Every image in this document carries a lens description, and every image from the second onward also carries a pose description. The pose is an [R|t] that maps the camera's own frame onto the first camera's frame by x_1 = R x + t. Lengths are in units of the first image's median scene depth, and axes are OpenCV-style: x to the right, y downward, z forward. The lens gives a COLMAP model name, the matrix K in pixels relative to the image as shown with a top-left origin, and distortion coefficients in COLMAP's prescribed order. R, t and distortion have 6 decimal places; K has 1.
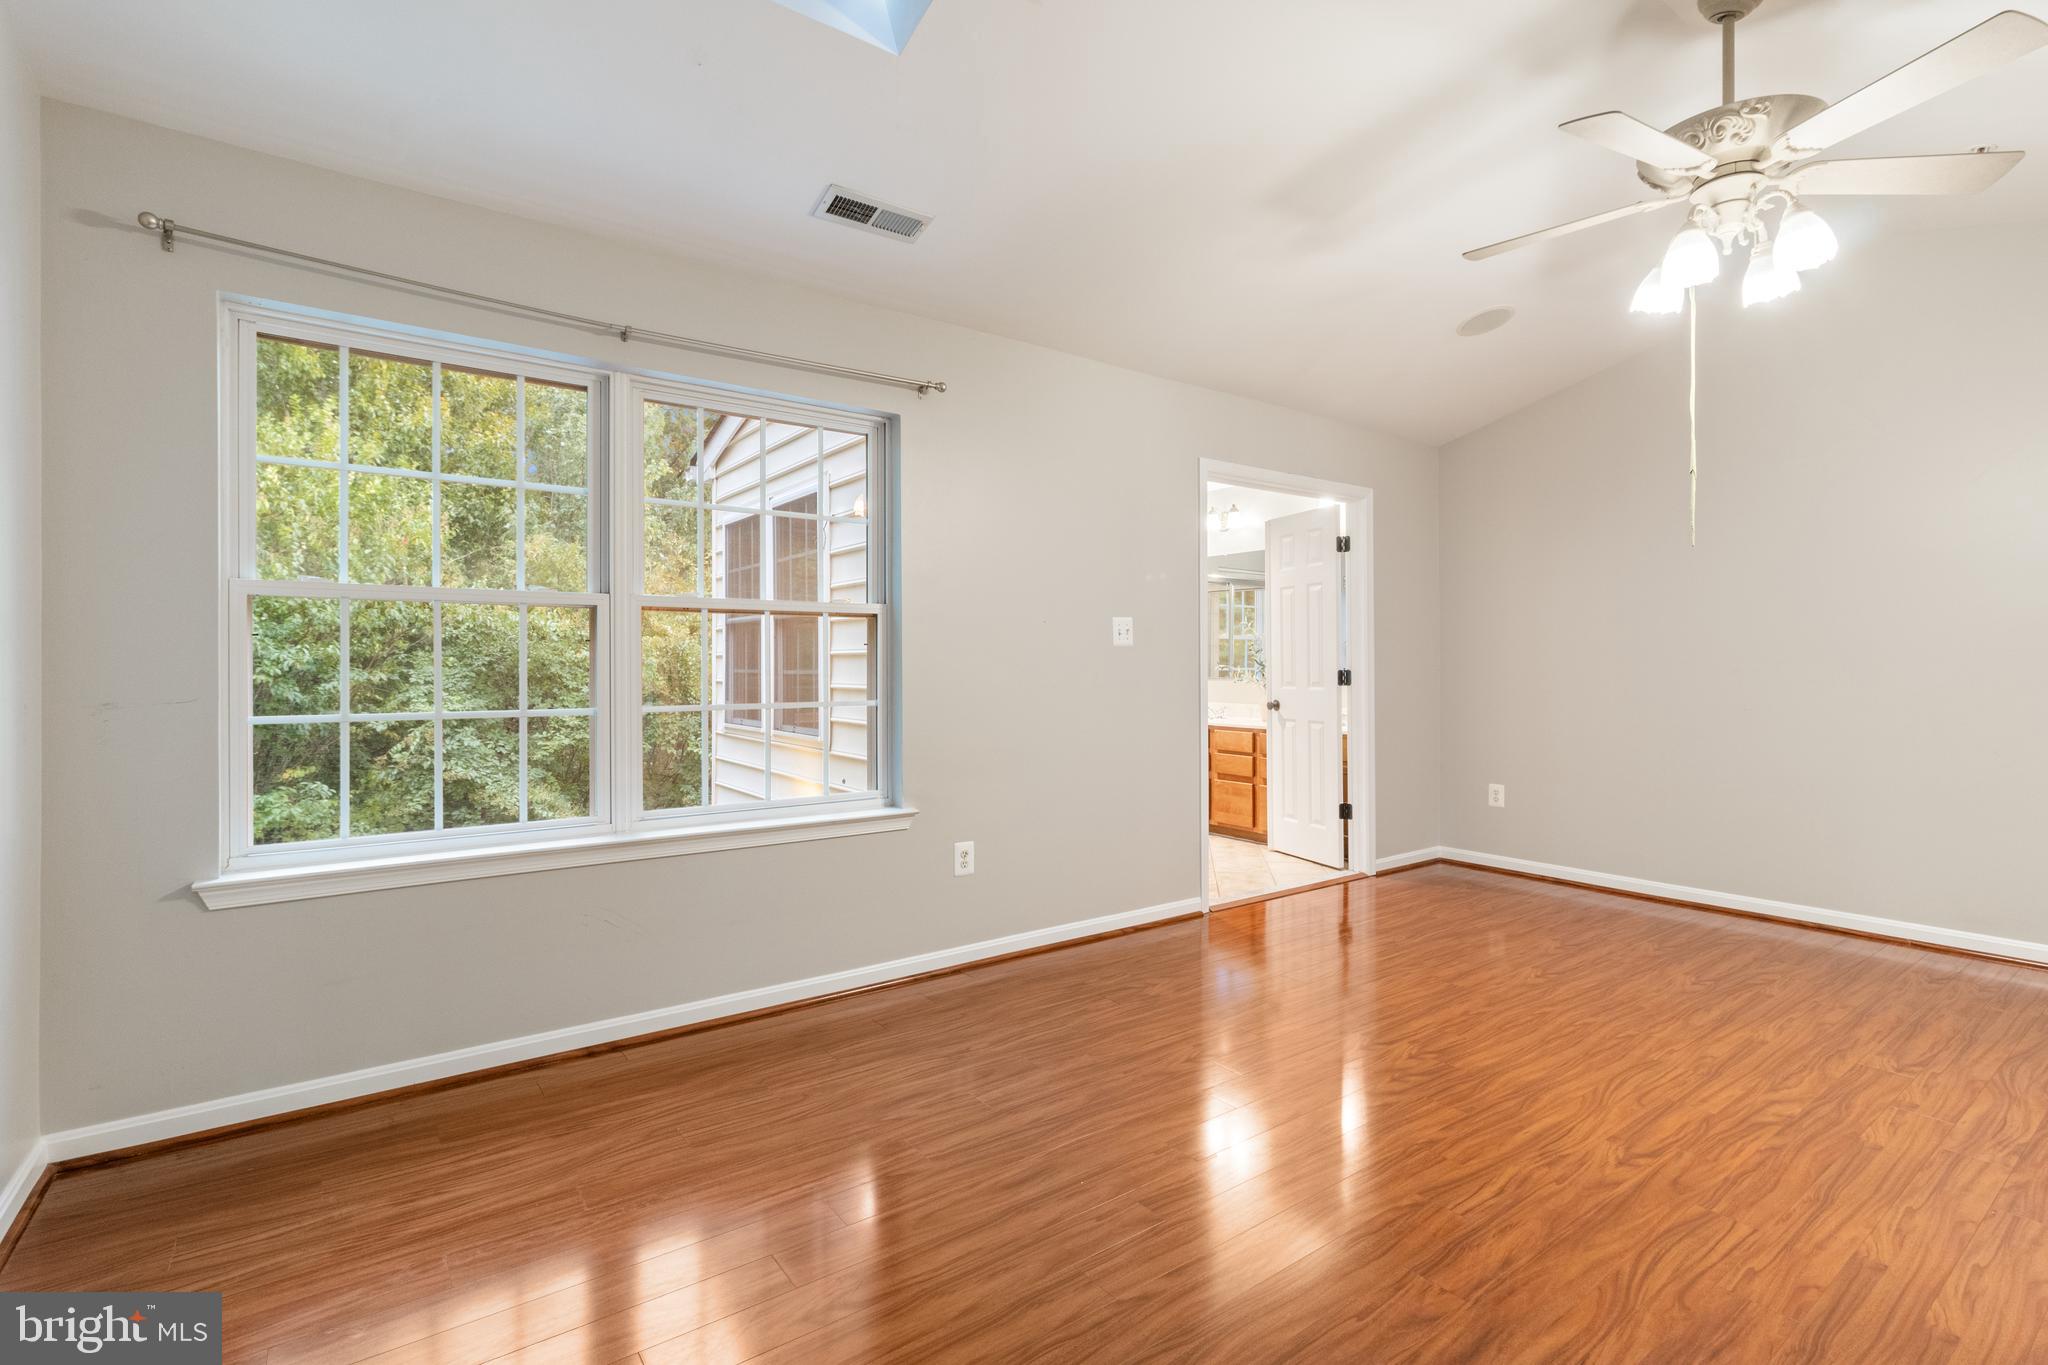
lens RADIAL K [[952.3, 0, 1017.0], [0, 952.3, 674.8], [0, 0, 1]] dist [0.000878, 0.001707]
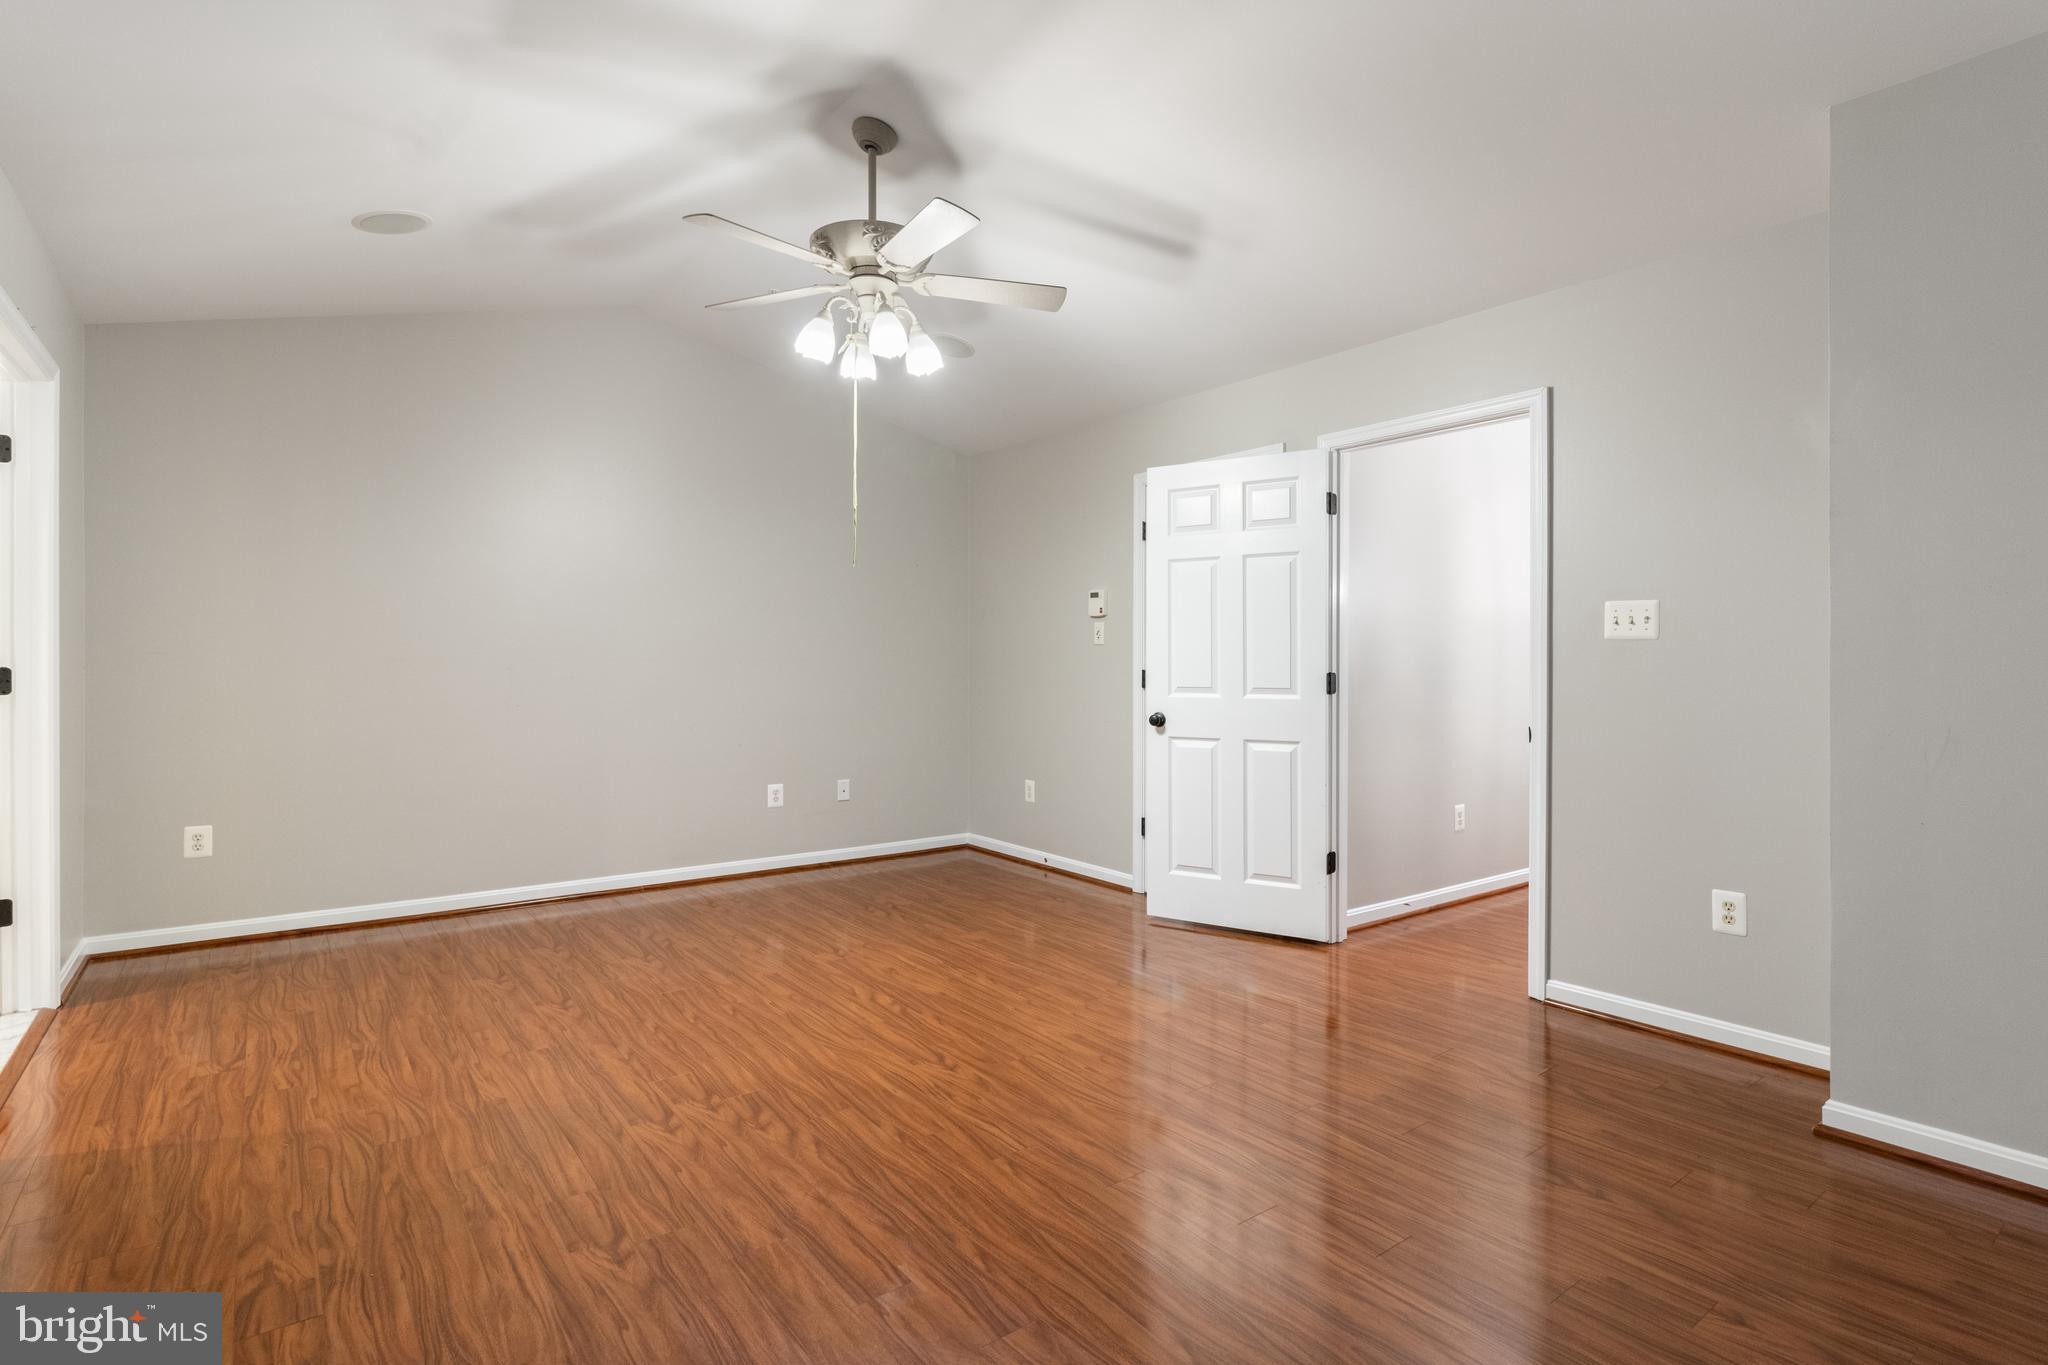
lens RADIAL K [[1026.4, 0, 1017.2], [0, 1026.4, 672.0], [0, 0, 1]] dist [-0.003135, -0.002558]
pose [[-0.035928, -0.007297, 0.999328, -0.567472], [0.005623, 0.999956, 0.007503, -0.008511], [-0.999339, 0.005889, -0.035885, 0.789856]]
